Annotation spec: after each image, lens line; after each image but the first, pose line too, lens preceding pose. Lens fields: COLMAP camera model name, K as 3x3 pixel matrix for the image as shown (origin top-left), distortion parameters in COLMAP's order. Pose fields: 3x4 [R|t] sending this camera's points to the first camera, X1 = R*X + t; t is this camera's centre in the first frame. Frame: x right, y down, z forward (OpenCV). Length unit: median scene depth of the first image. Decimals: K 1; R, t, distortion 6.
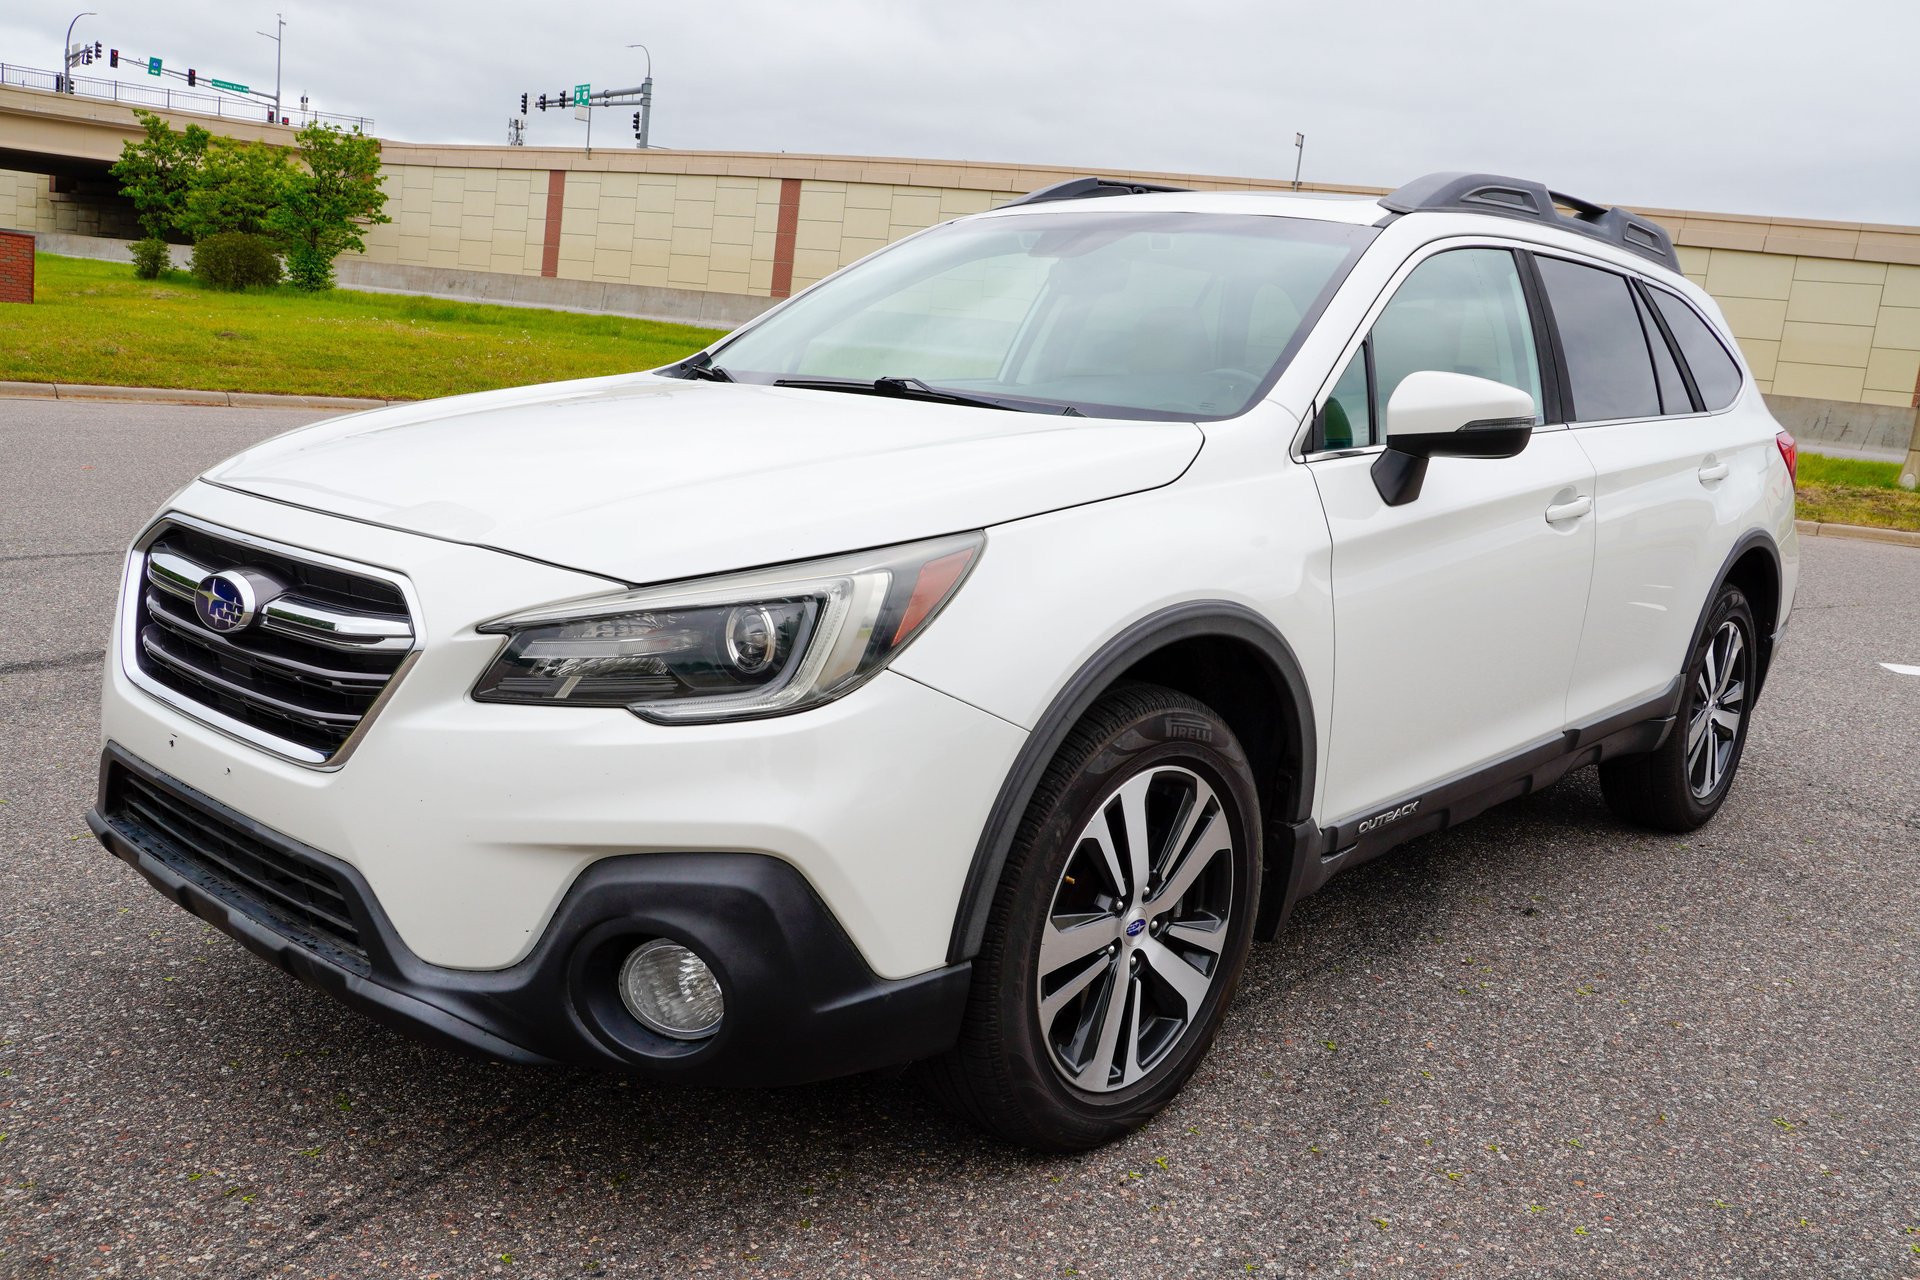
lens RADIAL K [[1694.2, 0, 934.3], [0, 1694.2, 630.7], [0, 0, 1]] dist [-0.067301, 0.170867]
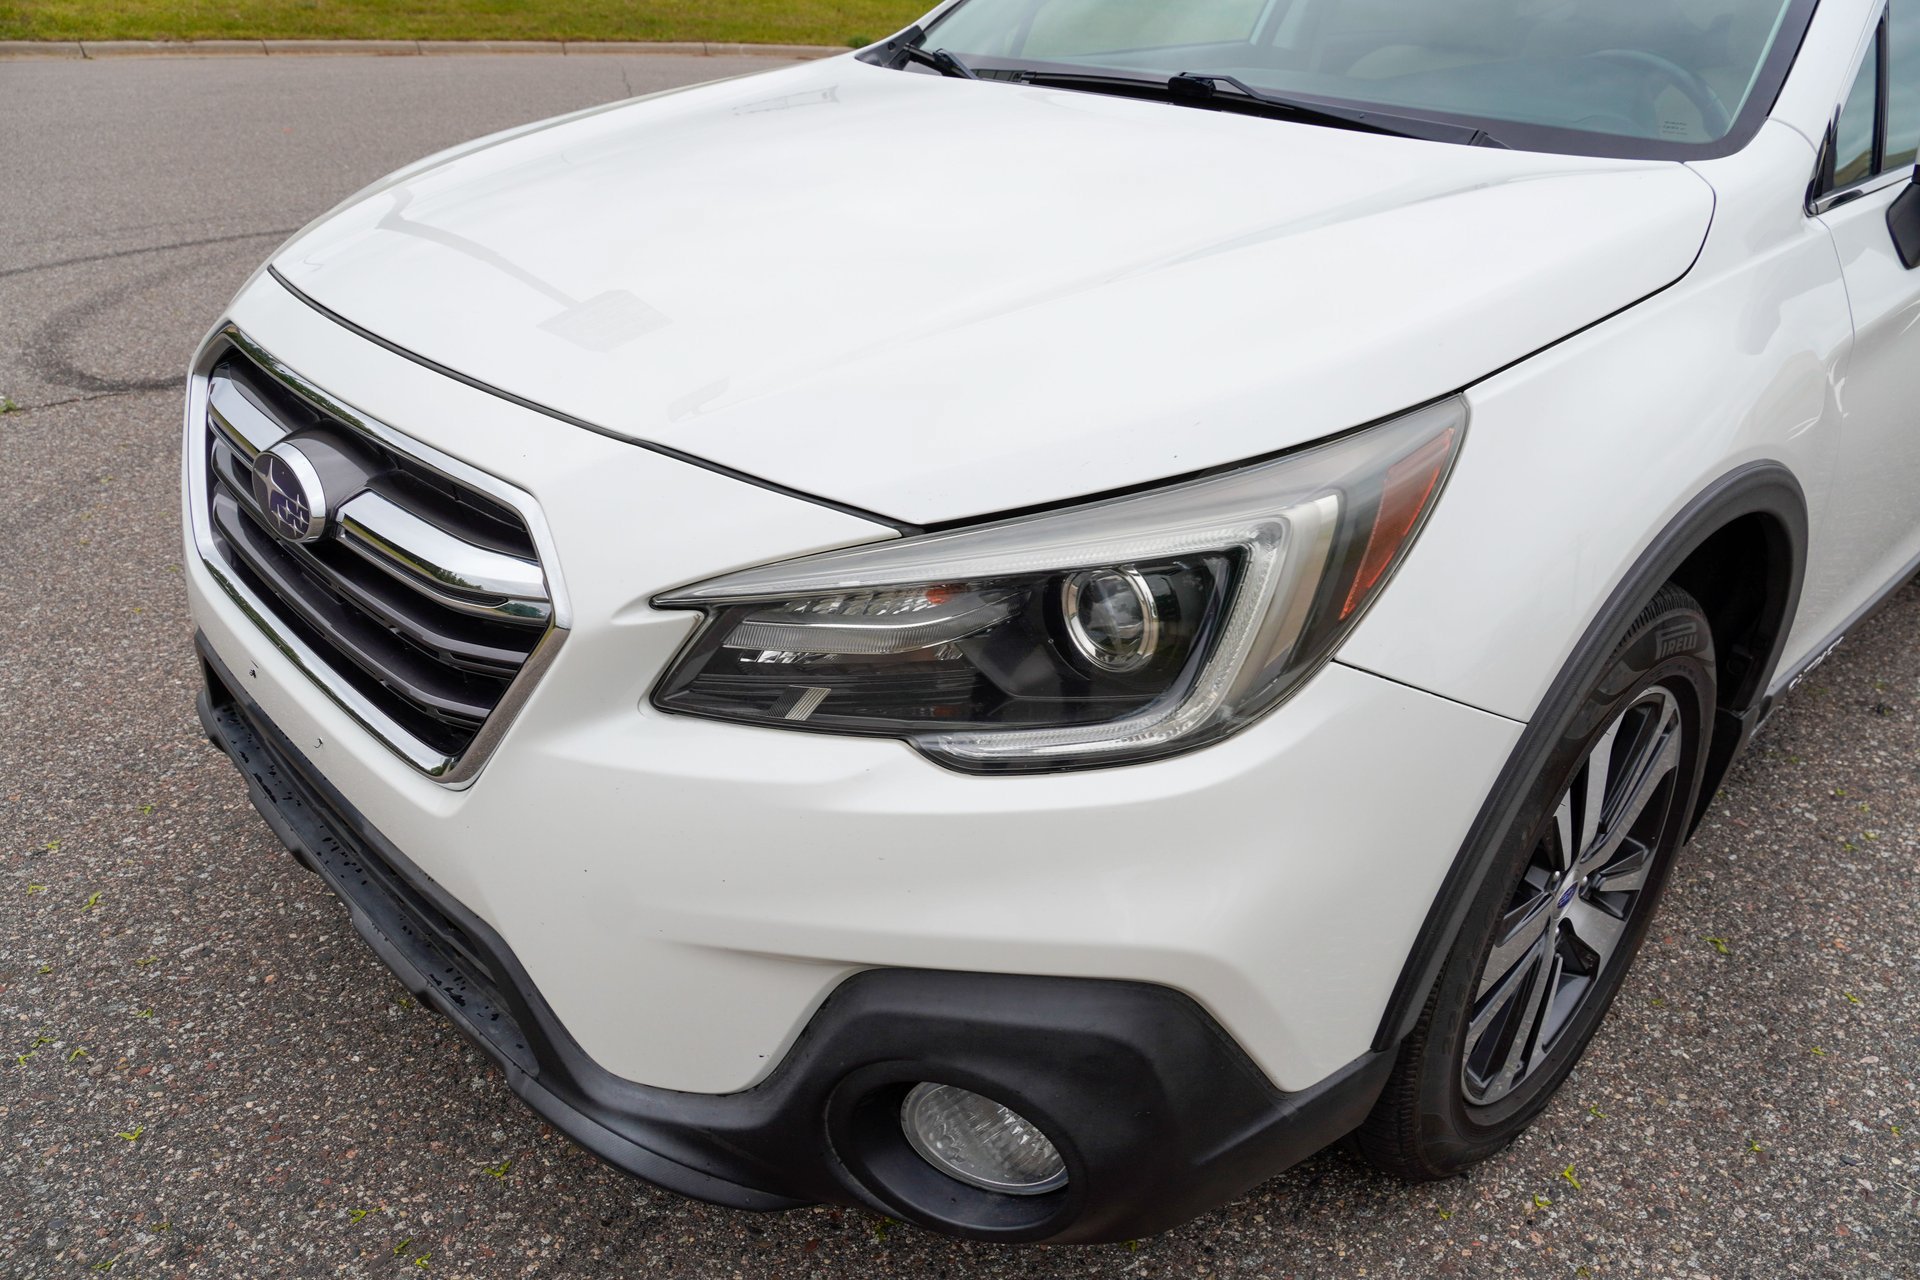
lens RADIAL K [[1454.7, 0, 950.4], [0, 1454.7, 636.7], [0, 0, 1]] dist [-0.116464, 0.089324]
pose [[0.997351, 0.006879, -0.072416, -0.105652], [0.012937, 0.962876, 0.269635, -0.104569], [0.071582, -0.269857, 0.960236, 0.420600]]
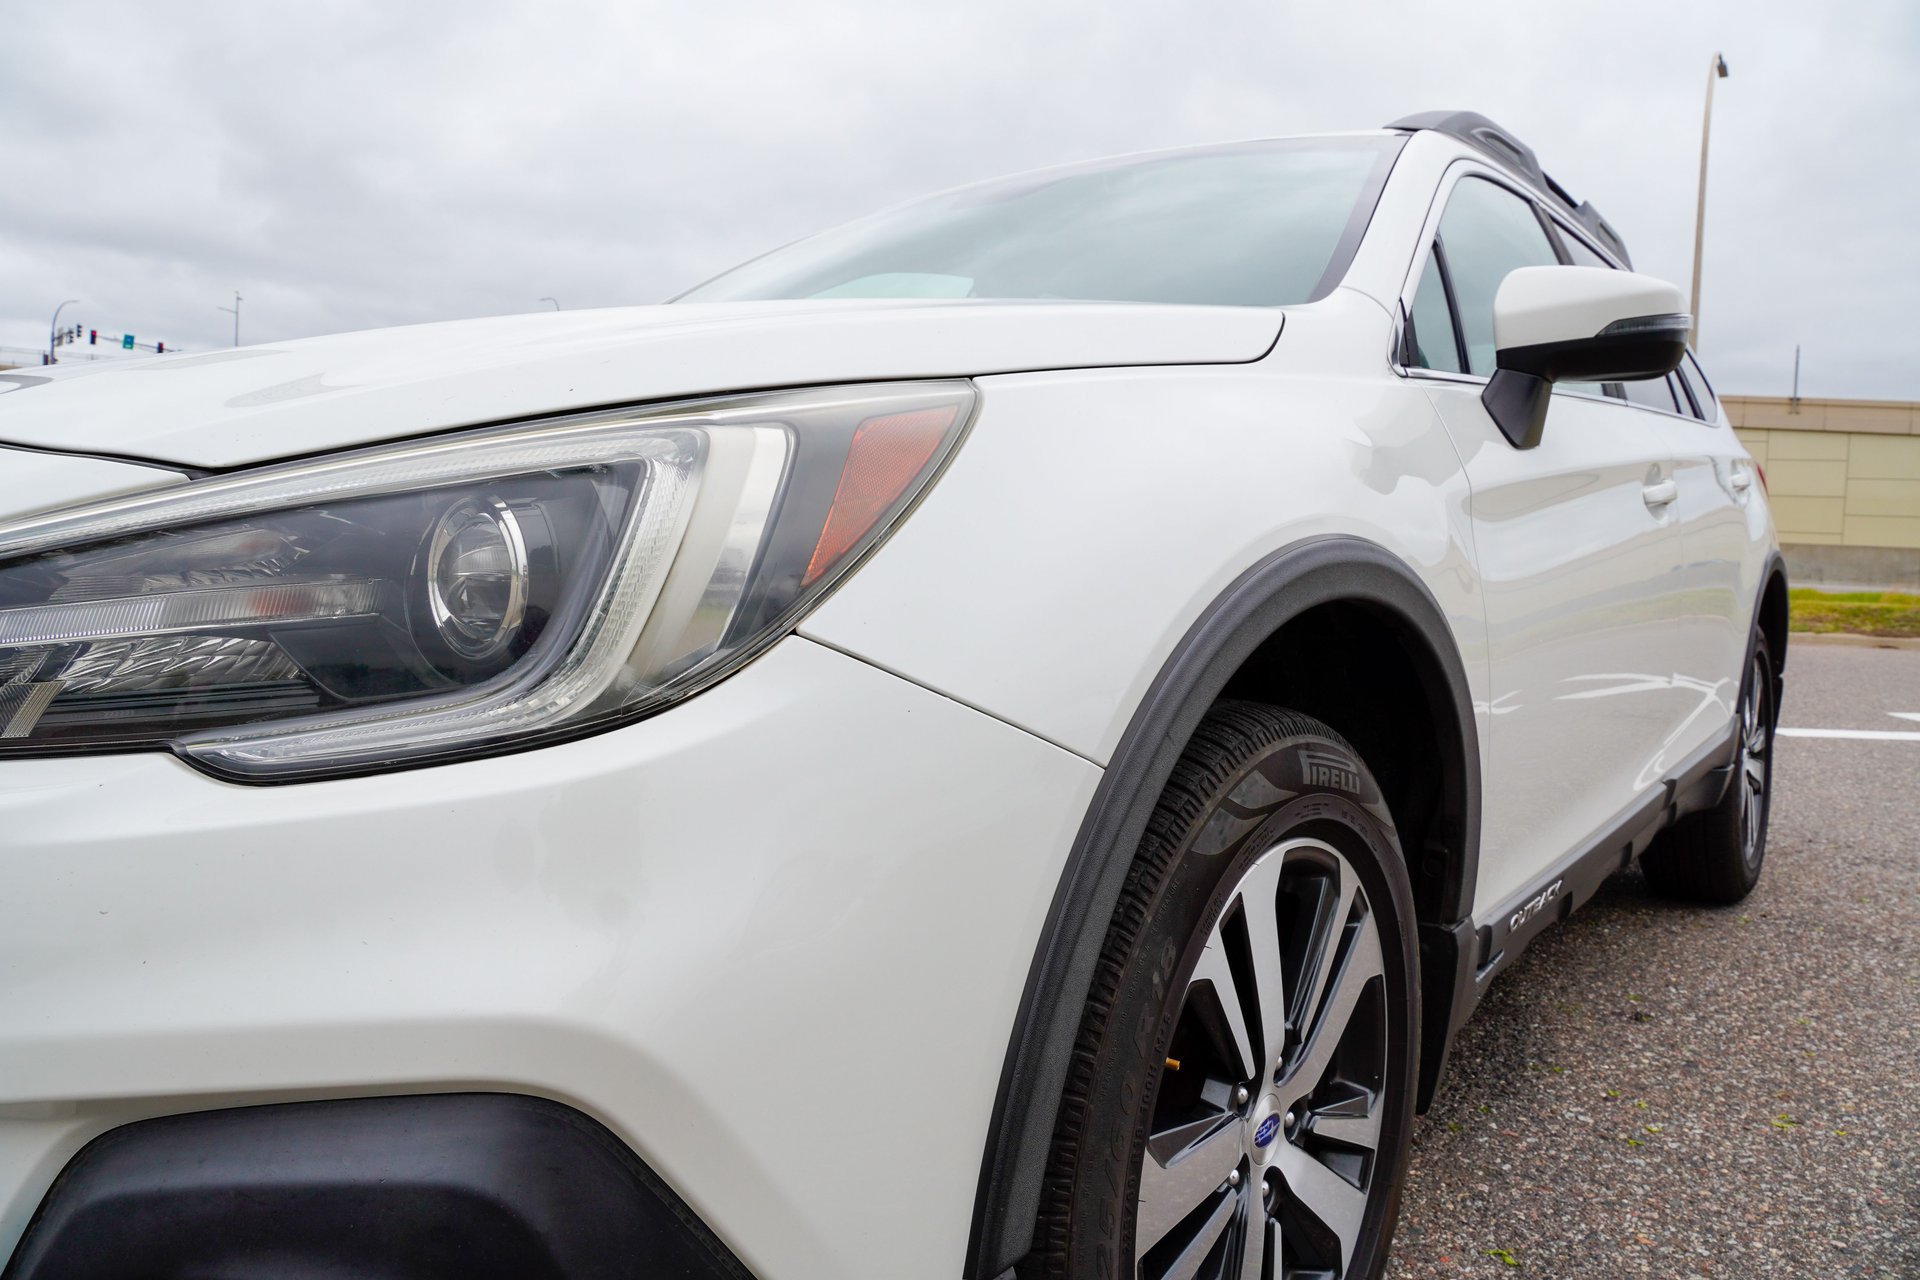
lens RADIAL K [[1454.7, 0, 950.4], [0, 1454.7, 636.7], [0, 0, 1]] dist [-0.116464, 0.089324]
pose [[0.994441, -0.061598, 0.085403, -0.016889], [0.070385, 0.992082, -0.104014, 0.054871], [-0.078320, 0.109447, 0.990902, 0.522435]]
